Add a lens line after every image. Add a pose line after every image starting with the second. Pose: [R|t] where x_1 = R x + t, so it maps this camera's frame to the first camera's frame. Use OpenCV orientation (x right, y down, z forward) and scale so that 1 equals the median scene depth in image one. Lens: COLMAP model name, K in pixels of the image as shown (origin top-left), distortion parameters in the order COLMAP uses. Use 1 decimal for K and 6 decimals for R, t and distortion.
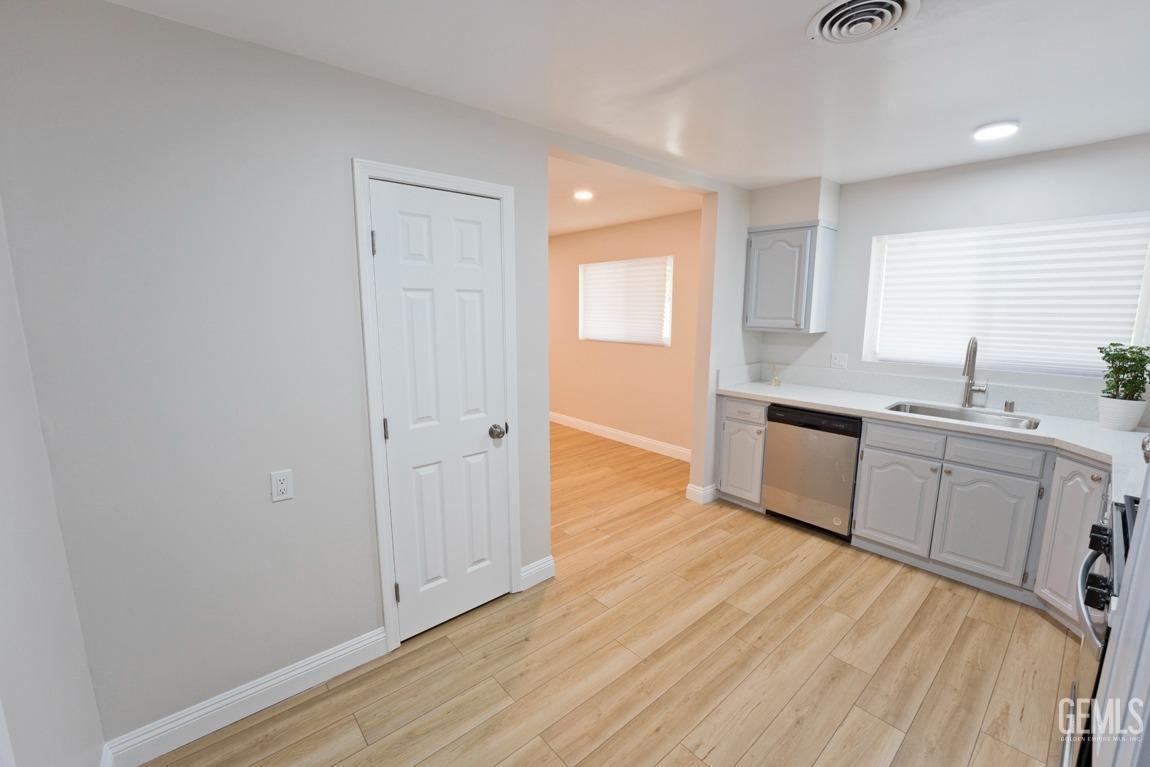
lens RADIAL K [[468.9, 0, 575.0], [0, 468.9, 383.5], [0, 0, 1]] dist [-0.025847, 0.000274]
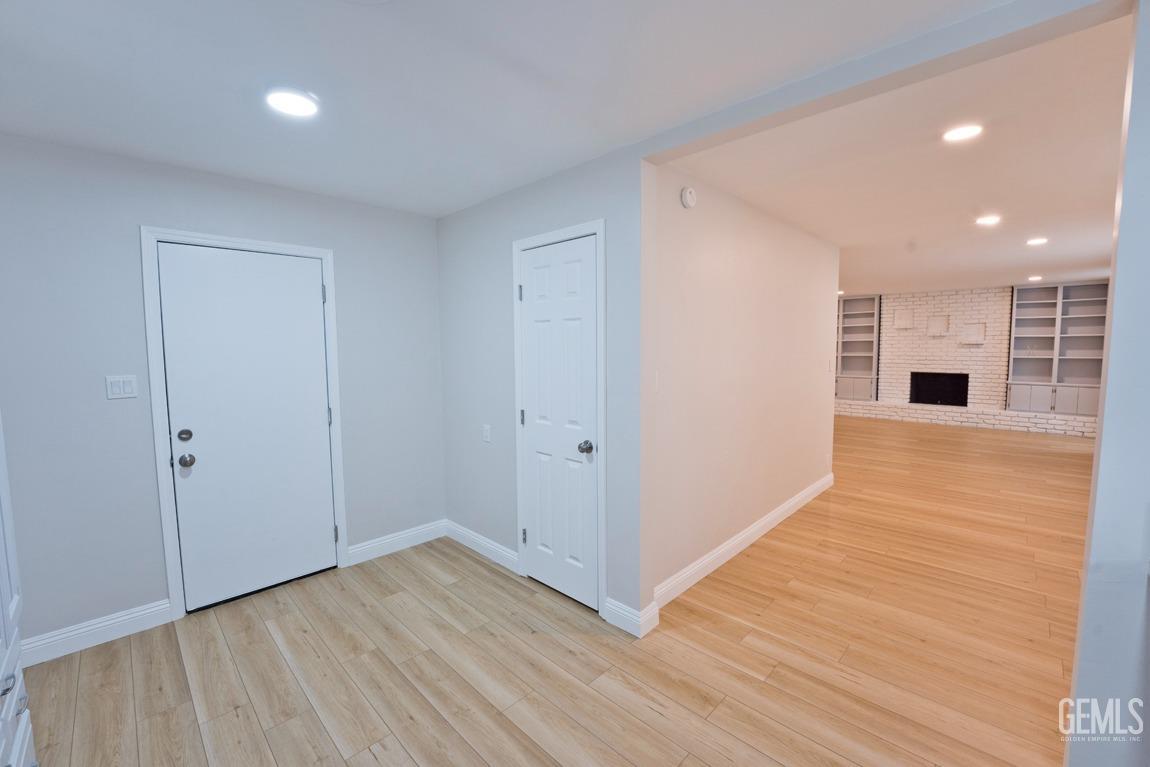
lens RADIAL K [[468.9, 0, 575.0], [0, 468.9, 383.5], [0, 0, 1]] dist [-0.025847, 0.000274]
pose [[0.084011, 0.079729, -0.993270, 0.821182], [-0.154092, 0.985843, 0.066100, -0.100219], [0.984478, 0.147501, 0.095107, 0.782039]]
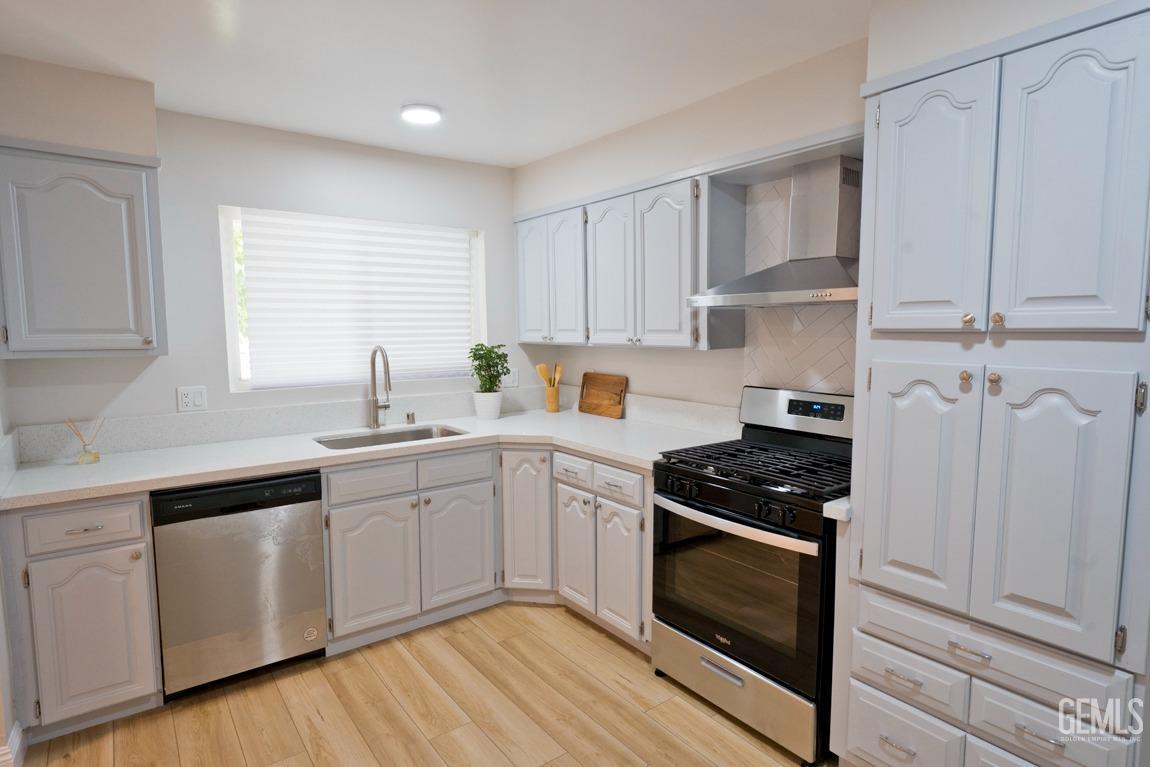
lens RADIAL K [[618.5, 0, 575.0], [0, 618.5, 383.5], [0, 0, 1]] dist [0.000611, 0.000655]
pose [[0.066297, -0.095098, 0.993258, -0.292779], [0.163492, 0.983030, 0.083206, -0.074941], [-0.984315, 0.156874, 0.080719, 0.608190]]
